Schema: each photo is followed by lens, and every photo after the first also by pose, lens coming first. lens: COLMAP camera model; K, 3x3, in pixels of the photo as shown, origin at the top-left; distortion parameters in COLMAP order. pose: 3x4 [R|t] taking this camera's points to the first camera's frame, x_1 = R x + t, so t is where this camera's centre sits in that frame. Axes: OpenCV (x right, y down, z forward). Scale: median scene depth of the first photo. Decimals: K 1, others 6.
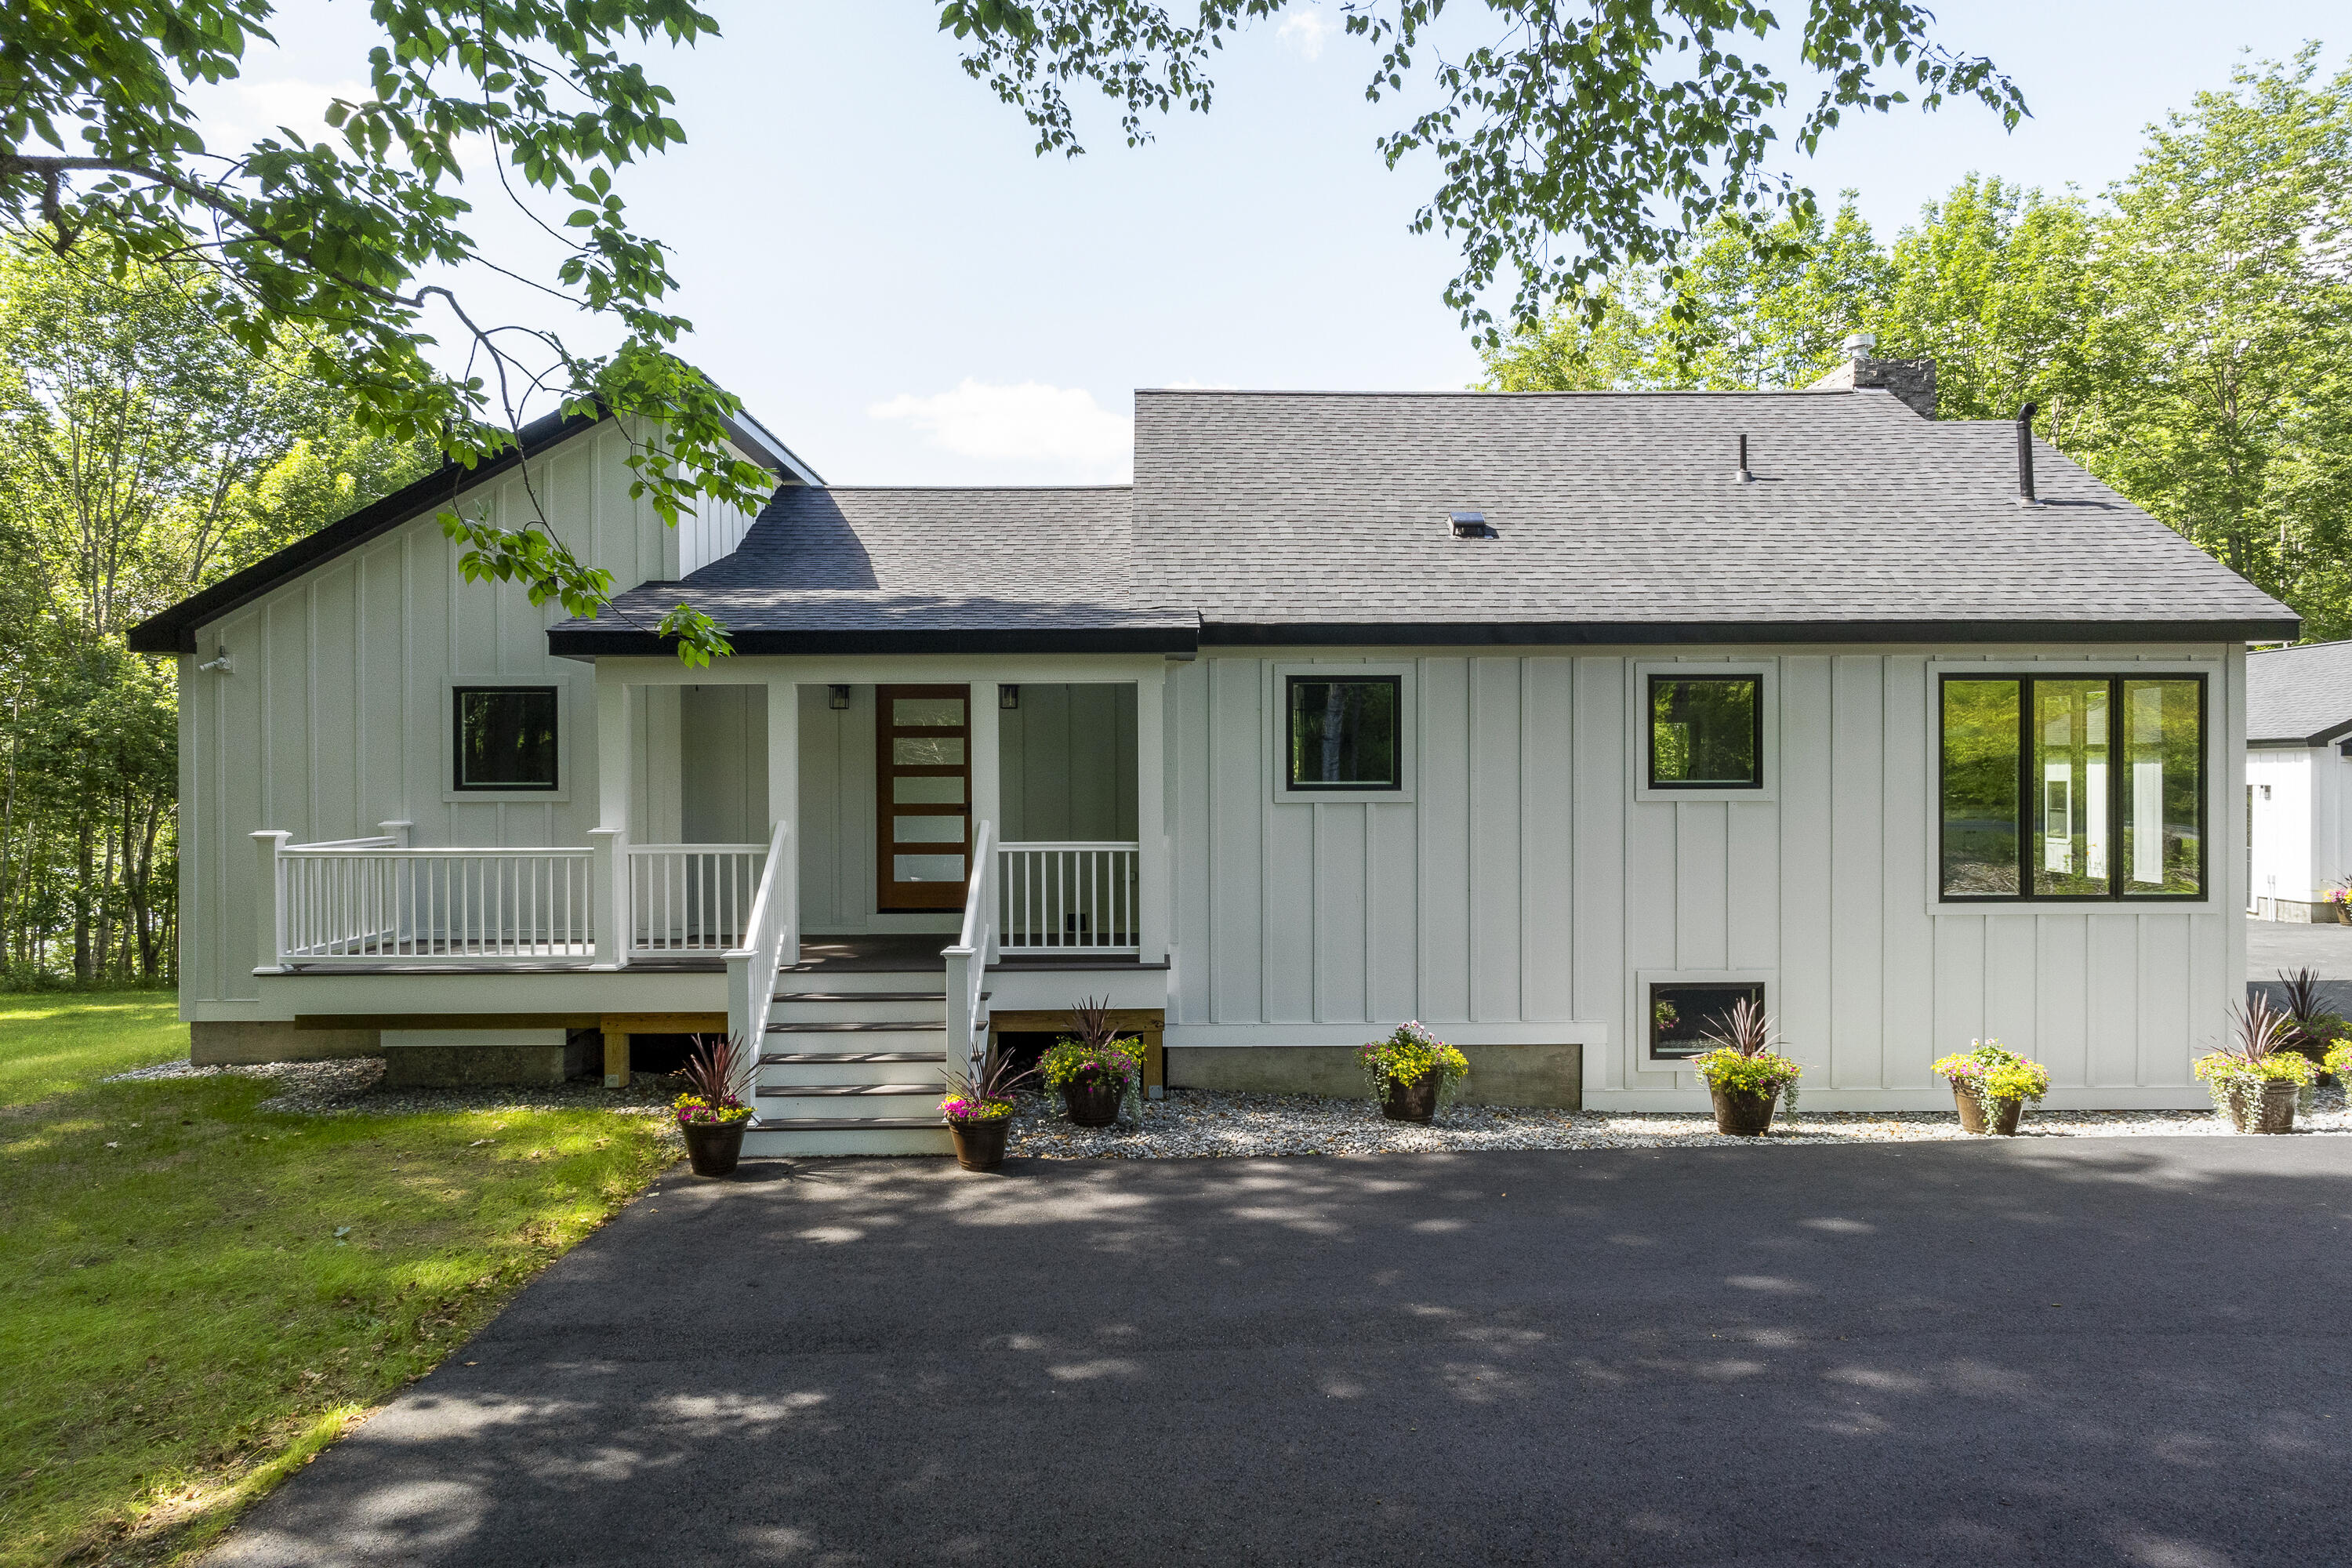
lens RADIAL K [[1608.1, 0, 1166.1], [0, 1608.1, 756.0], [0, 0, 1]] dist [-0.003018, -0.002809]
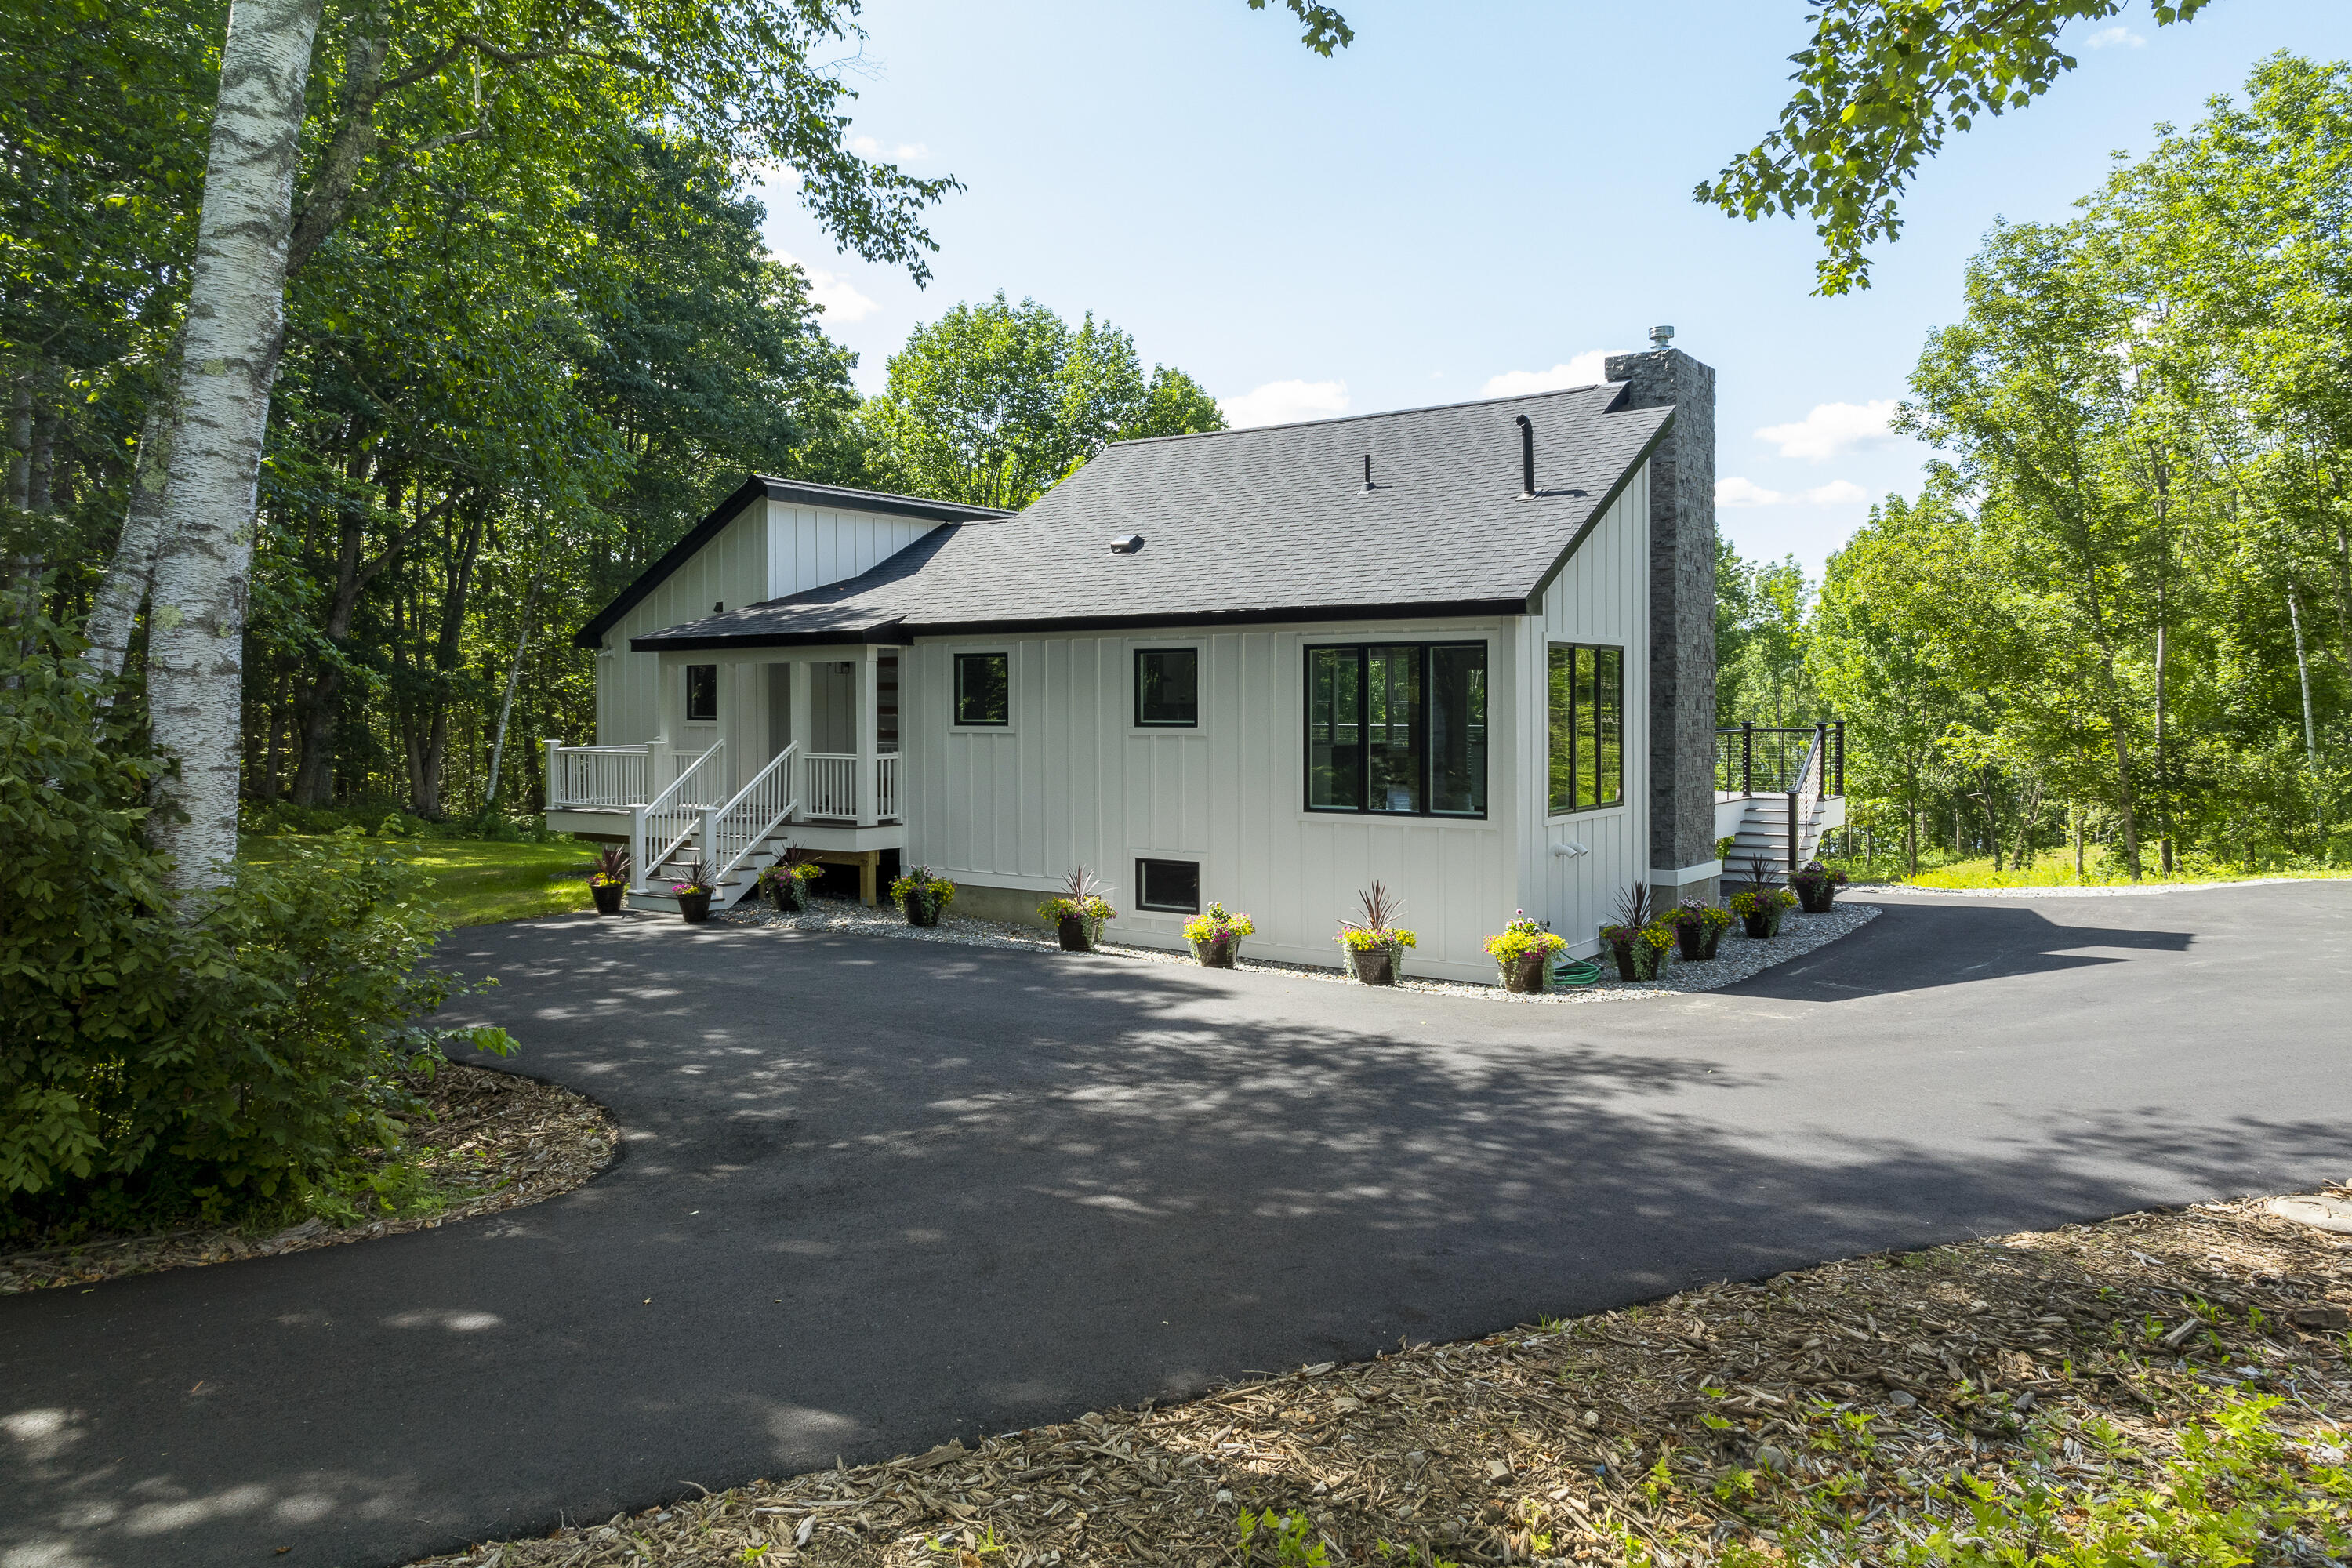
lens RADIAL K [[1608.1, 0, 1166.1], [0, 1608.1, 756.0], [0, 0, 1]] dist [-0.003018, -0.002809]
pose [[0.799742, 0.020474, -0.599994, 1.260365], [-0.002761, 0.999533, 0.030427, 0.002194], [0.600337, -0.022677, 0.799426, -0.168948]]
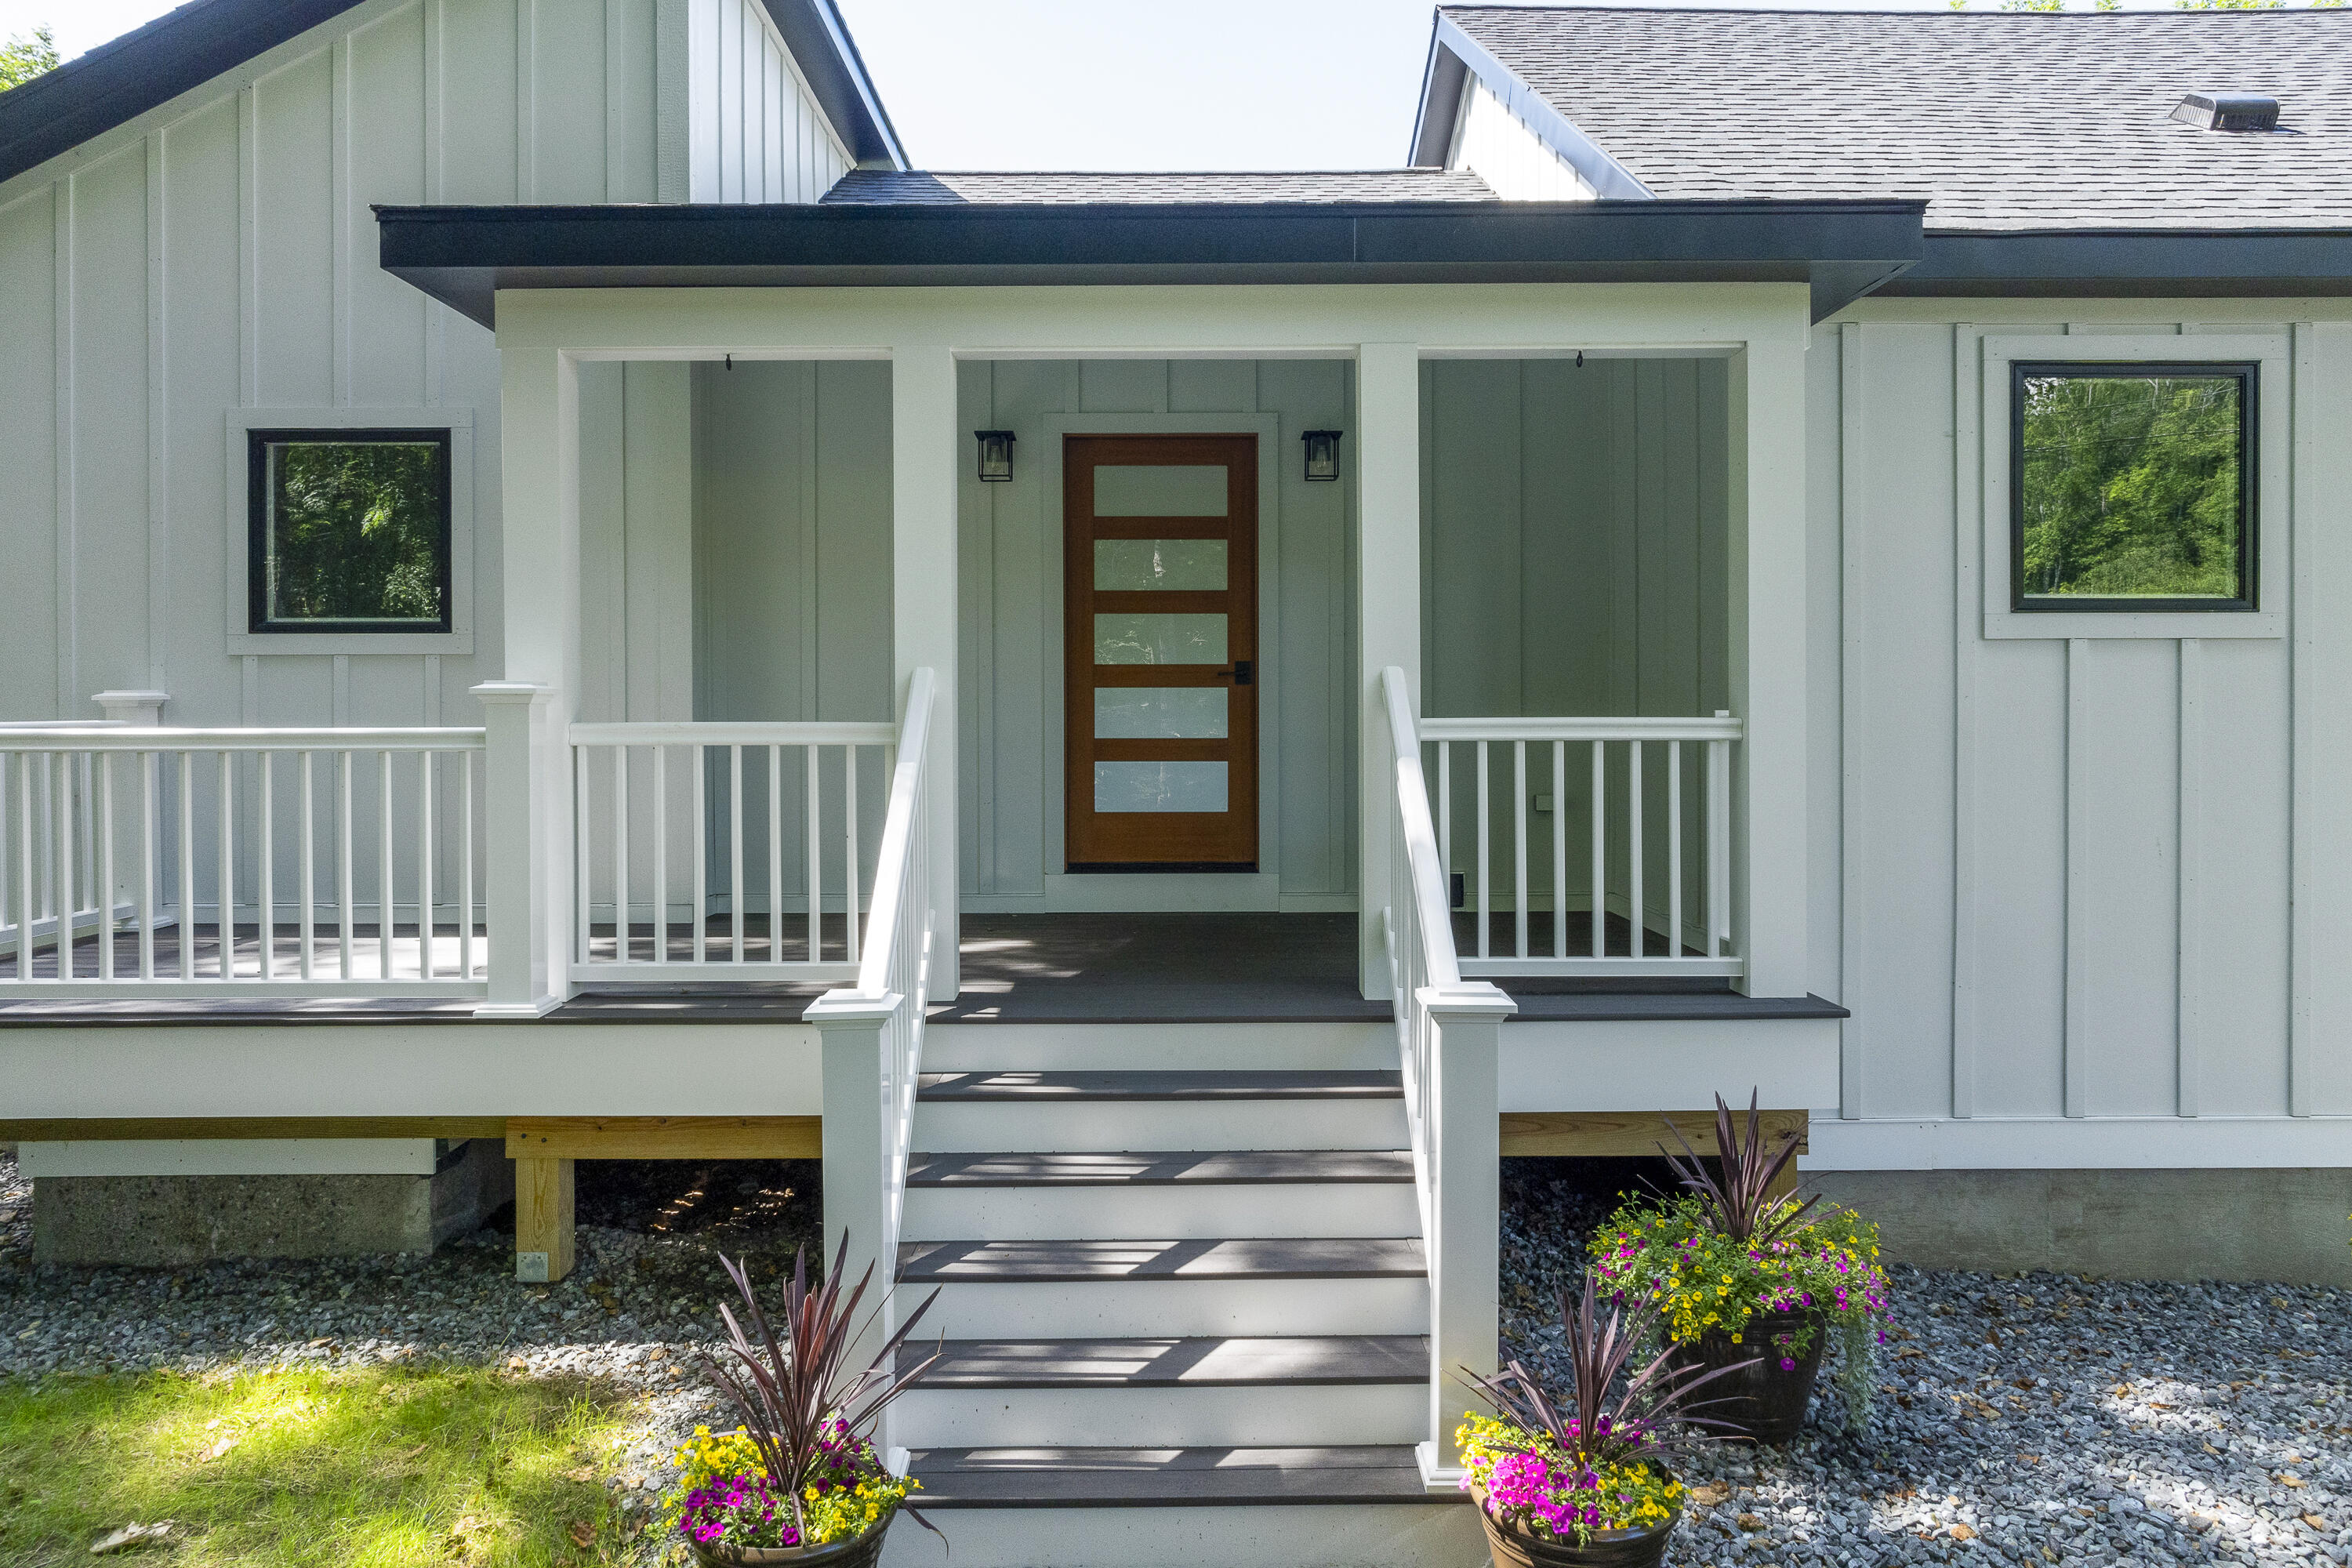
lens RADIAL K [[1649.0, 0, 1170.1], [0, 1649.0, 698.4], [0, 0, 1]] dist [-0.002819, -0.002859]
pose [[0.999950, 0.001244, -0.009883, -0.164947], [-0.001210, 0.999993, 0.003467, 0.046169], [0.009887, -0.003455, 0.999945, 0.545427]]
